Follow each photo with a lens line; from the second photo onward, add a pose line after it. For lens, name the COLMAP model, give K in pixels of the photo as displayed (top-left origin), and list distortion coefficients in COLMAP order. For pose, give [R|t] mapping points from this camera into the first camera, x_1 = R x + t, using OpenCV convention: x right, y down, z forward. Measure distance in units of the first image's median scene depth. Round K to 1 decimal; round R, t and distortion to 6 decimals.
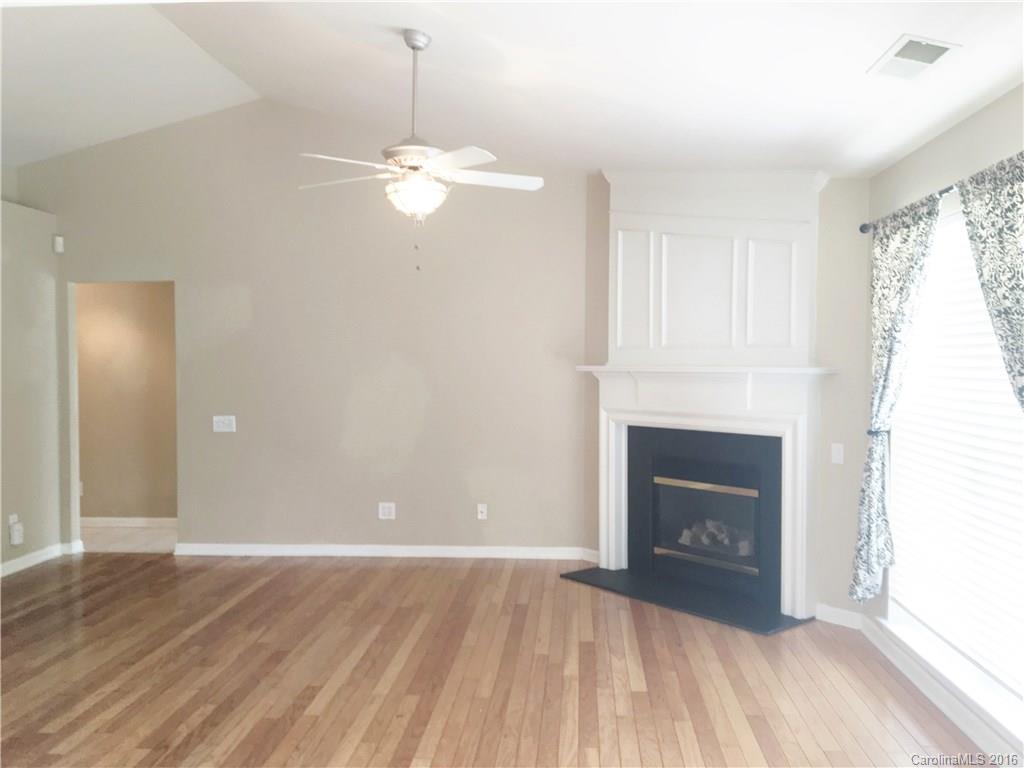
lens RADIAL K [[867.9, 0, 512.2], [0, 867.9, 383.9], [0, 0, 1]] dist [0.012811, -0.000731]
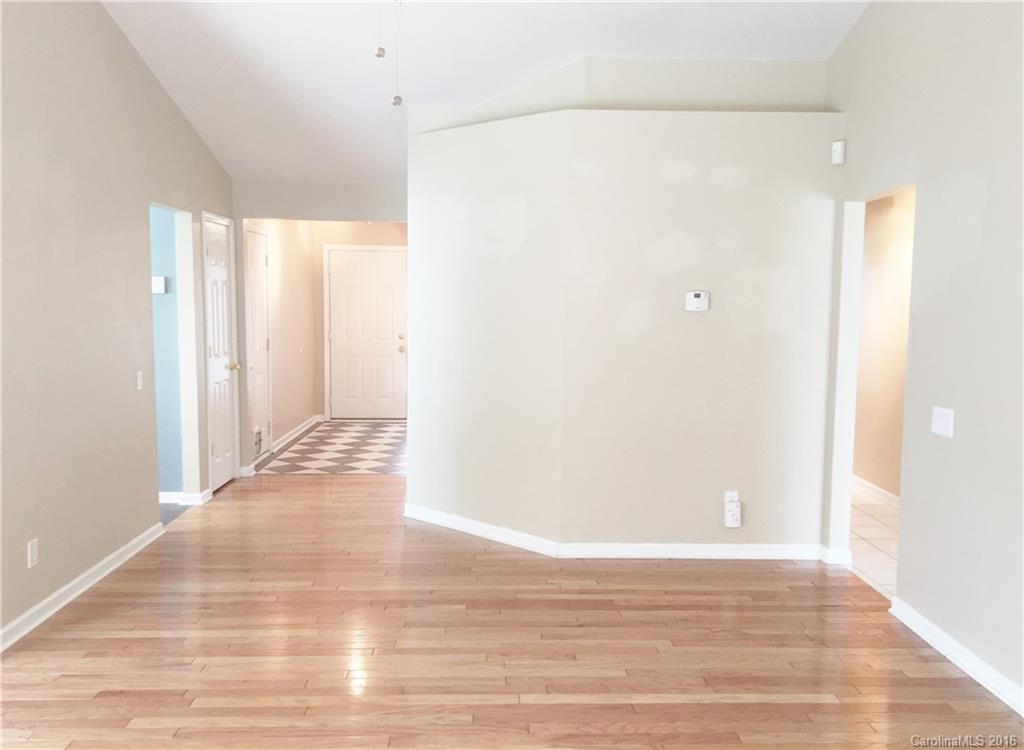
lens RADIAL K [[877.1, 0, 512.9], [0, 877.1, 374.8], [0, 0, 1]] dist [0.048799, 0.001128]
pose [[0.107319, 0.088581, -0.990271, 0.283276], [-0.037843, 0.995665, 0.084962, -0.031027], [0.993504, 0.028356, 0.110206, 0.831274]]
